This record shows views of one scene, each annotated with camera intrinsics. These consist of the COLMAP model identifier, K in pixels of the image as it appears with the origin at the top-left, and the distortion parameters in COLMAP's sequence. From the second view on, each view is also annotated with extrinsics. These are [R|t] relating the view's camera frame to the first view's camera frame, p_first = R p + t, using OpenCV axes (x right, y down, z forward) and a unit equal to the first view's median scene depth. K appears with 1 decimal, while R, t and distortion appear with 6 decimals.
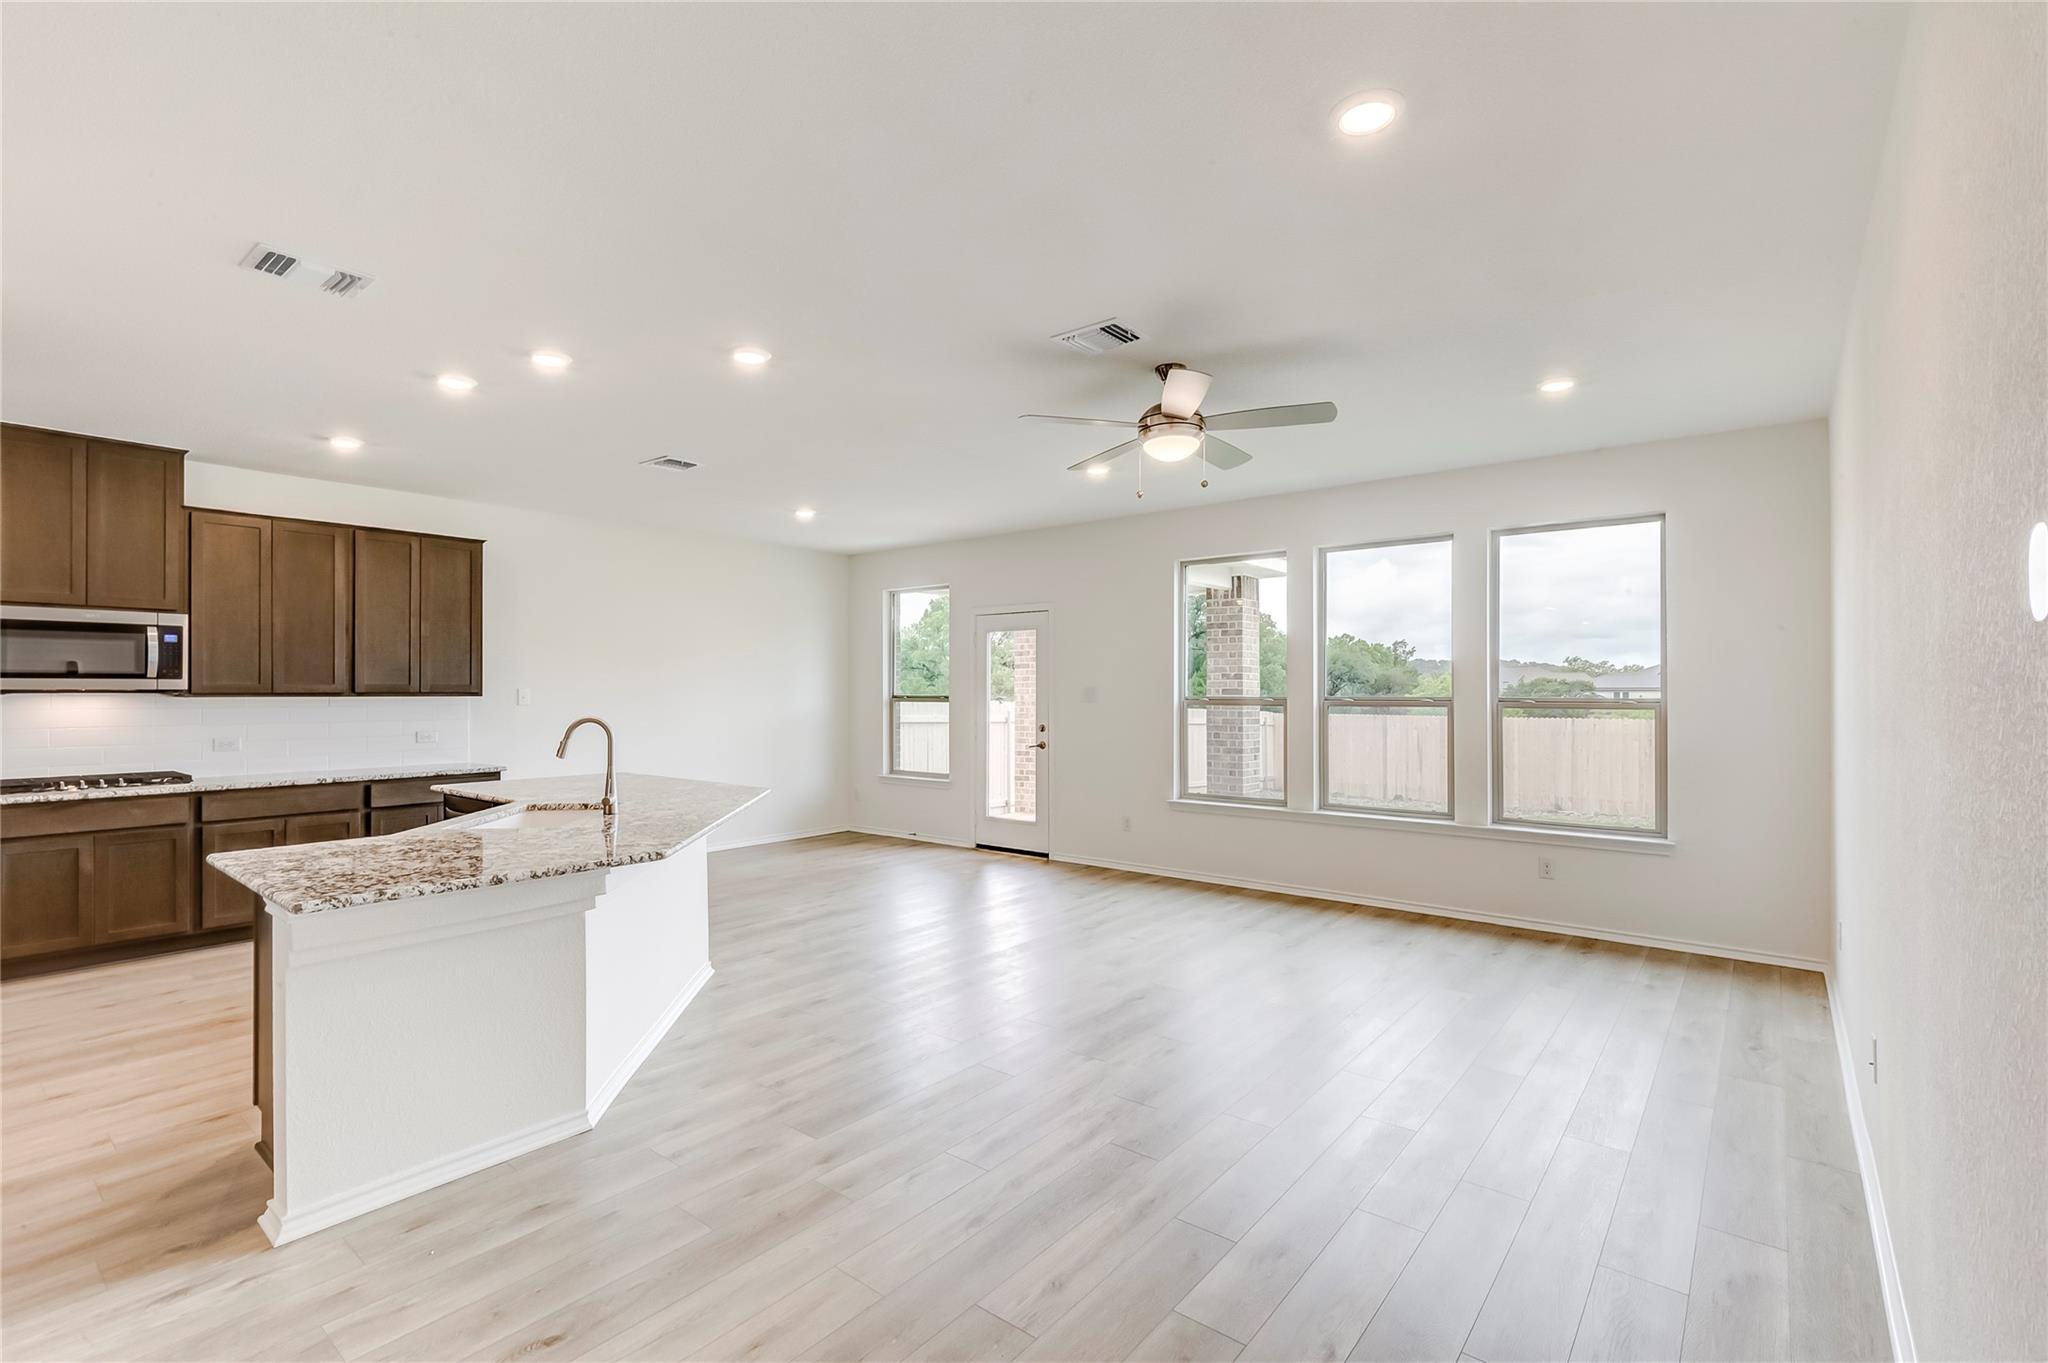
lens RADIAL K [[928.2, 0, 1022.3], [0, 928.2, 685.1], [0, 0, 1]] dist [0.005381, -0.000674]
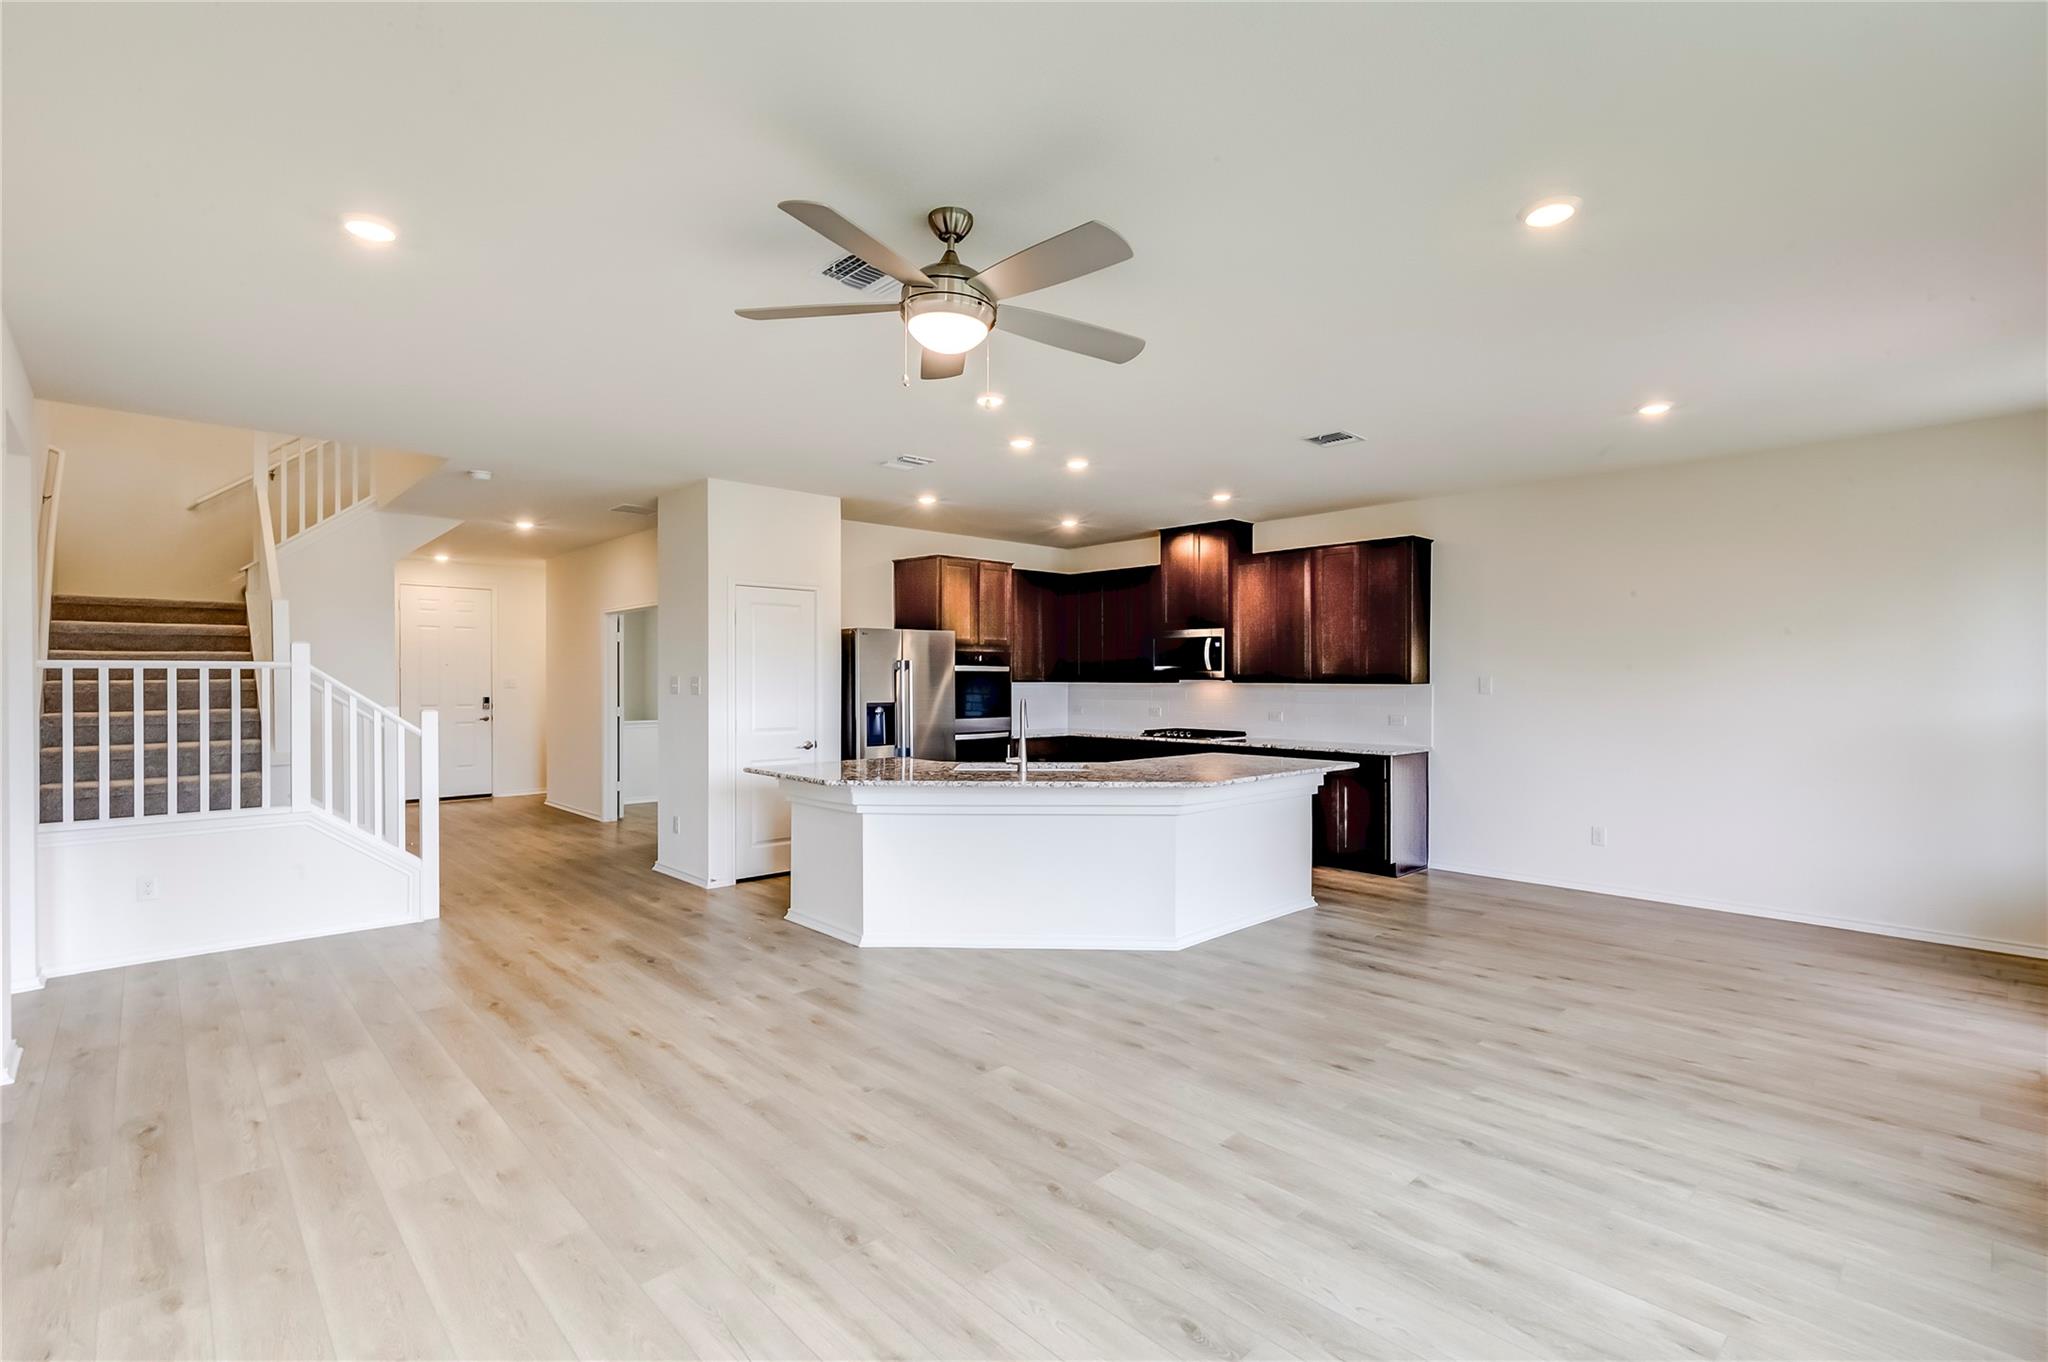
lens RADIAL K [[928.2, 0, 1022.3], [0, 928.2, 684.8], [0, 0, 1]] dist [0.005381, -0.000674]
pose [[-0.130748, 0.008123, -0.991382, 0.609897], [0.004646, 0.999960, 0.007580, 0.003098], [0.991405, -0.003615, -0.130781, 0.821715]]
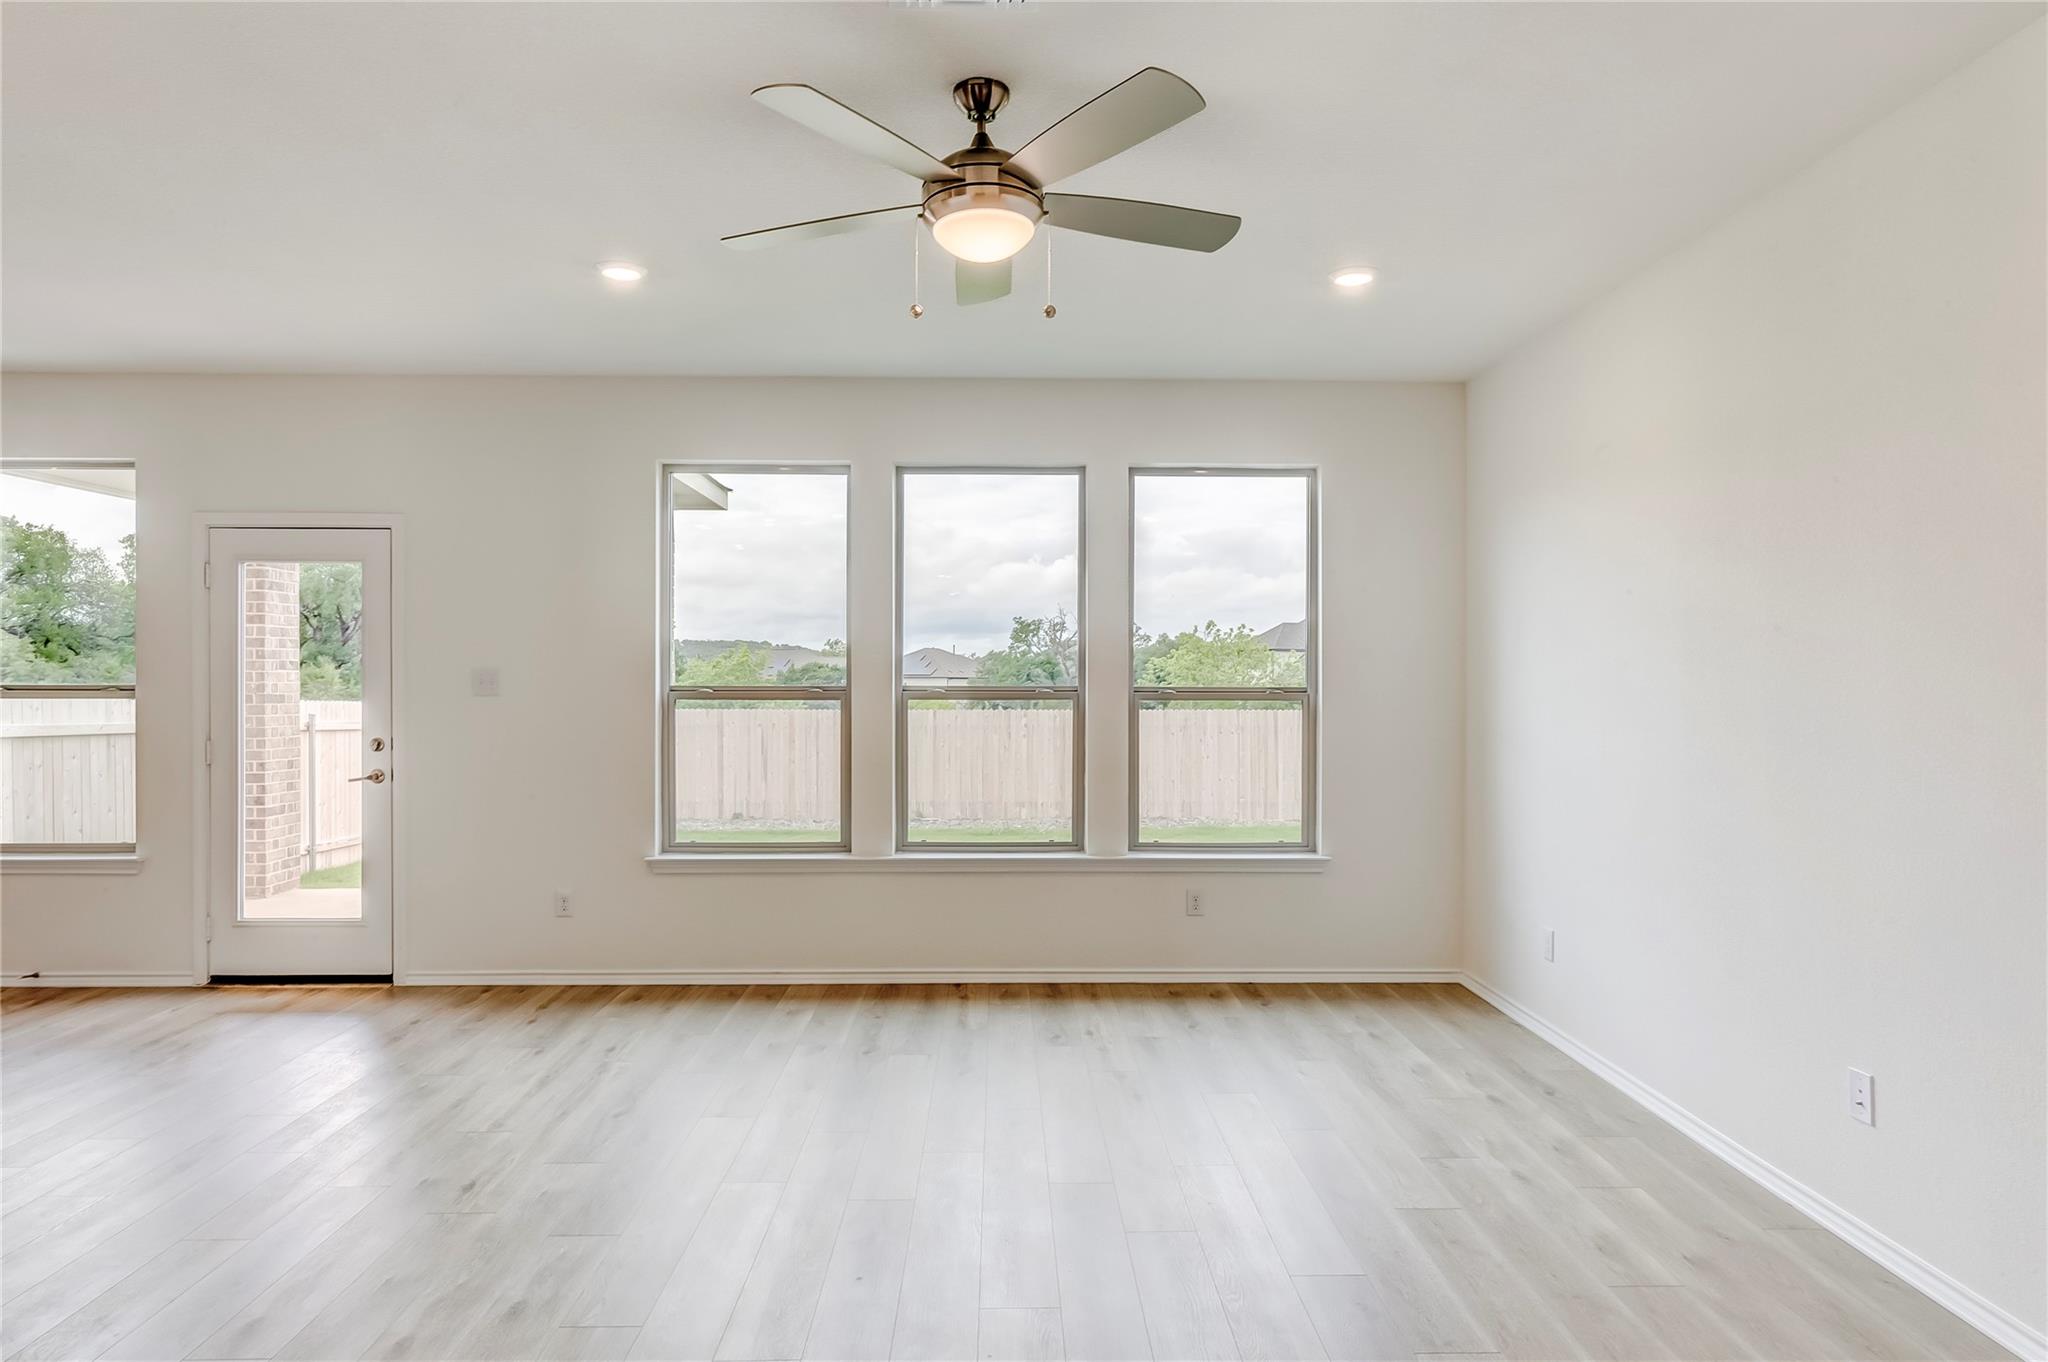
lens RADIAL K [[1209.6, 0, 1020.4], [0, 1209.6, 691.4], [0, 0, 1]] dist [0.004345, 0.000321]
pose [[0.766393, -0.005627, 0.642348, -0.204758], [-0.005689, 0.999863, 0.015546, 0.003032], [-0.642347, -0.015569, 0.766256, 0.309204]]
